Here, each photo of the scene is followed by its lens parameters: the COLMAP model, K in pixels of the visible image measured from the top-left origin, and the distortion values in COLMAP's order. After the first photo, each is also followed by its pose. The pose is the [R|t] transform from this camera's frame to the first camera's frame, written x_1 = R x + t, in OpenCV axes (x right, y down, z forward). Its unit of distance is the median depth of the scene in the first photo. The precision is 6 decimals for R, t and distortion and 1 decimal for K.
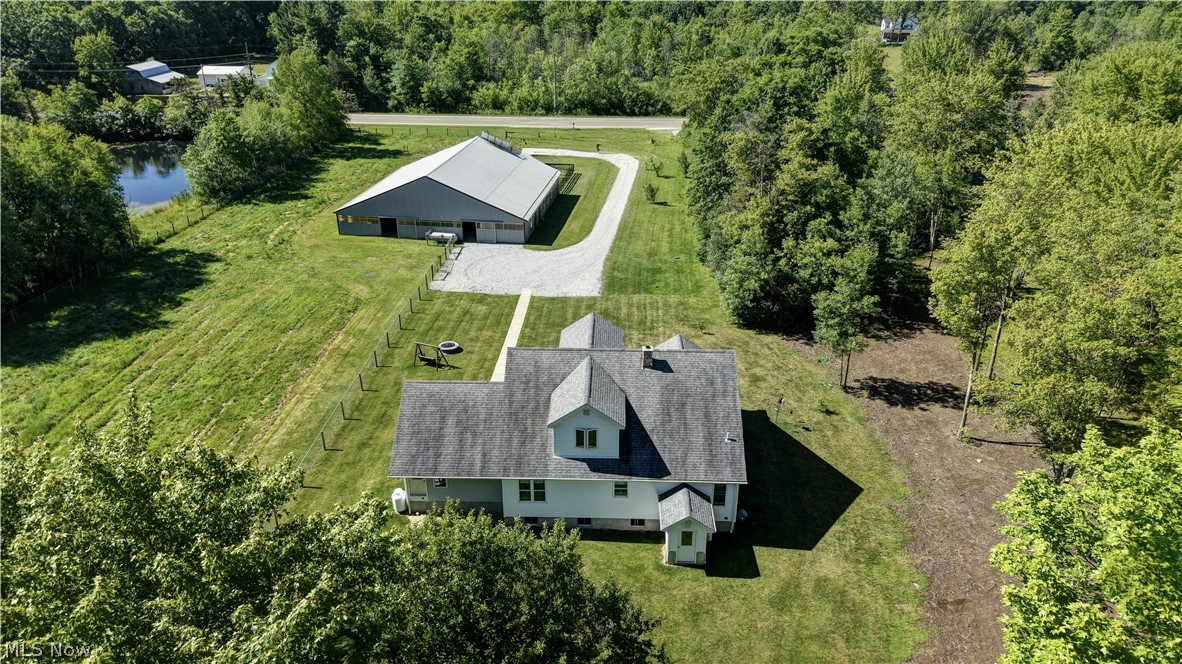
lens RADIAL K [[781.5, 0, 588.1], [0, 781.5, 339.9], [0, 0, 1]] dist [0.045364, -0.058260]
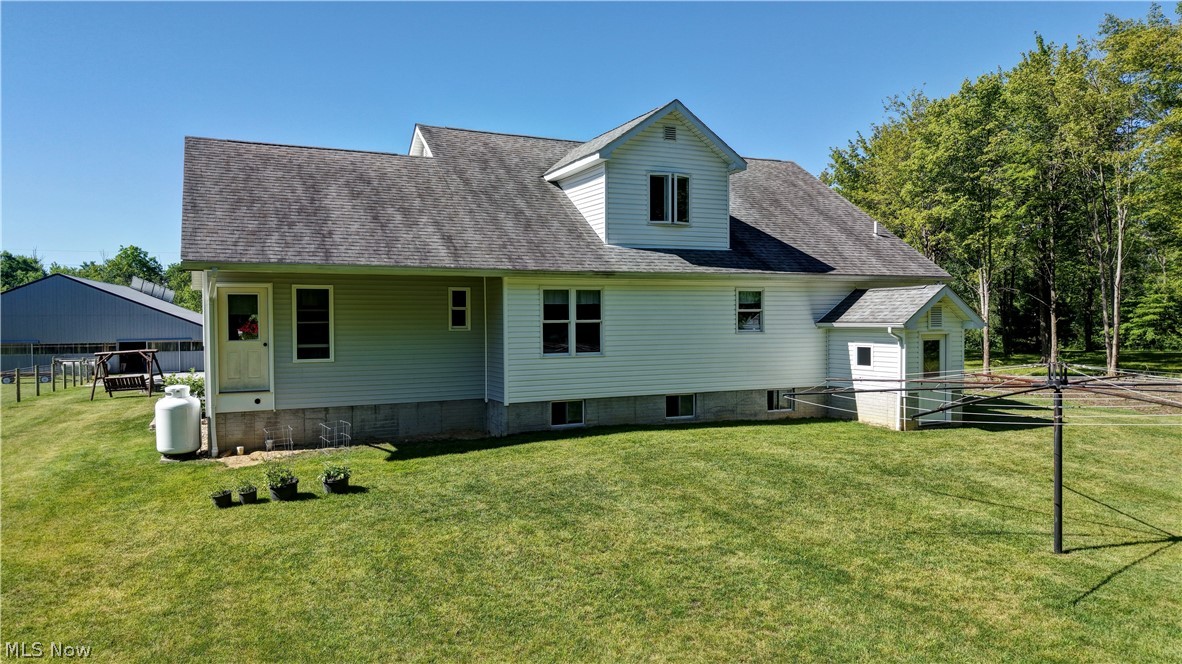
lens RADIAL K [[781.5, 0, 588.1], [0, 781.5, 339.9], [0, 0, 1]] dist [0.045364, -0.058260]
pose [[0.888764, -0.012050, 0.458207, -0.146793], [0.196593, 0.913061, -0.357311, 0.203383], [-0.414066, 0.407645, 0.813864, 0.388071]]
